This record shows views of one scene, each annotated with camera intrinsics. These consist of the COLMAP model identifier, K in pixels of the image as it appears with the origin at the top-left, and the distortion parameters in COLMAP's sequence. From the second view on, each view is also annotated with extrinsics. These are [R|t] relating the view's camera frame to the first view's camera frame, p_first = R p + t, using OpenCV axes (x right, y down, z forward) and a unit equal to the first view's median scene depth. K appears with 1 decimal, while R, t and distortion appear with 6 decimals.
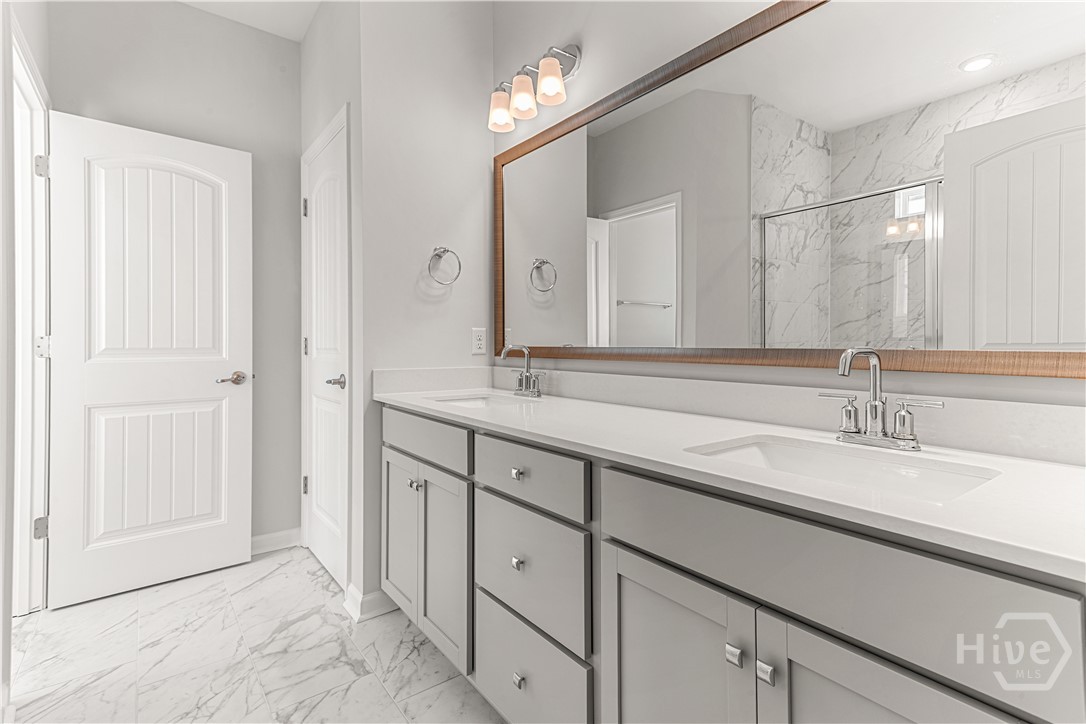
lens RADIAL K [[529.2, 0, 548.3], [0, 529.2, 355.1], [0, 0, 1]] dist [0.022603, 0.000412]
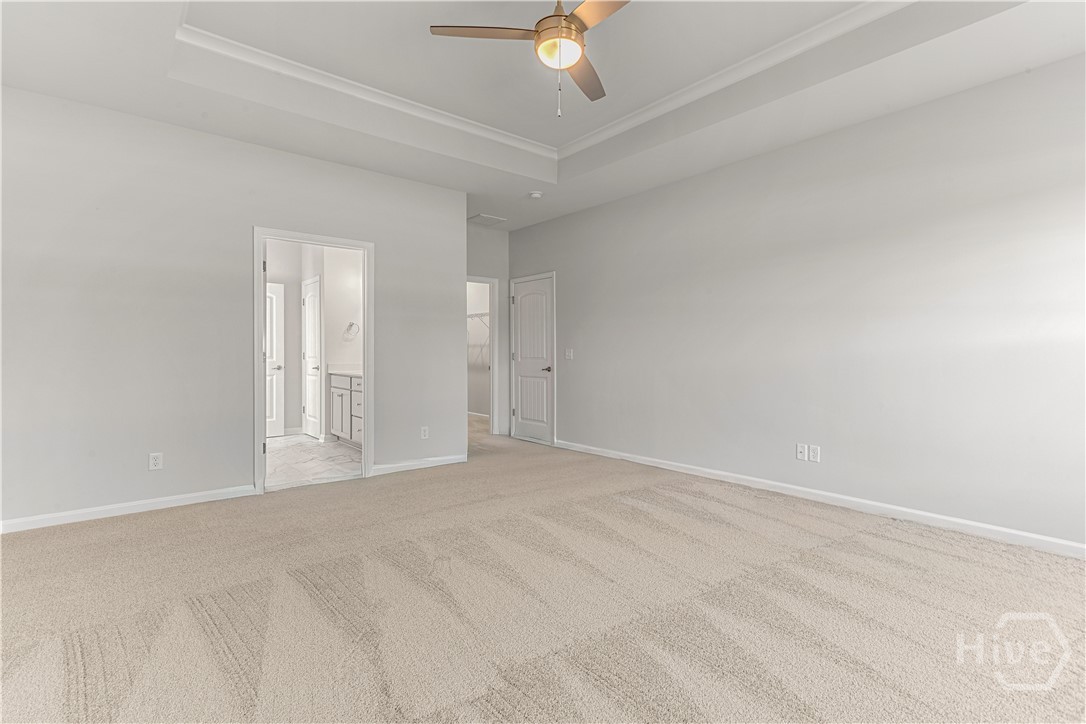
lens RADIAL K [[529.2, 0, 539.6], [0, 529.2, 357.5], [0, 0, 1]] dist [0.022603, 0.000412]
pose [[0.999478, -0.004524, 0.031997, 0.740105], [0.004680, 0.999977, -0.004815, 0.011854], [-0.031975, 0.004963, 0.999476, -1.968558]]
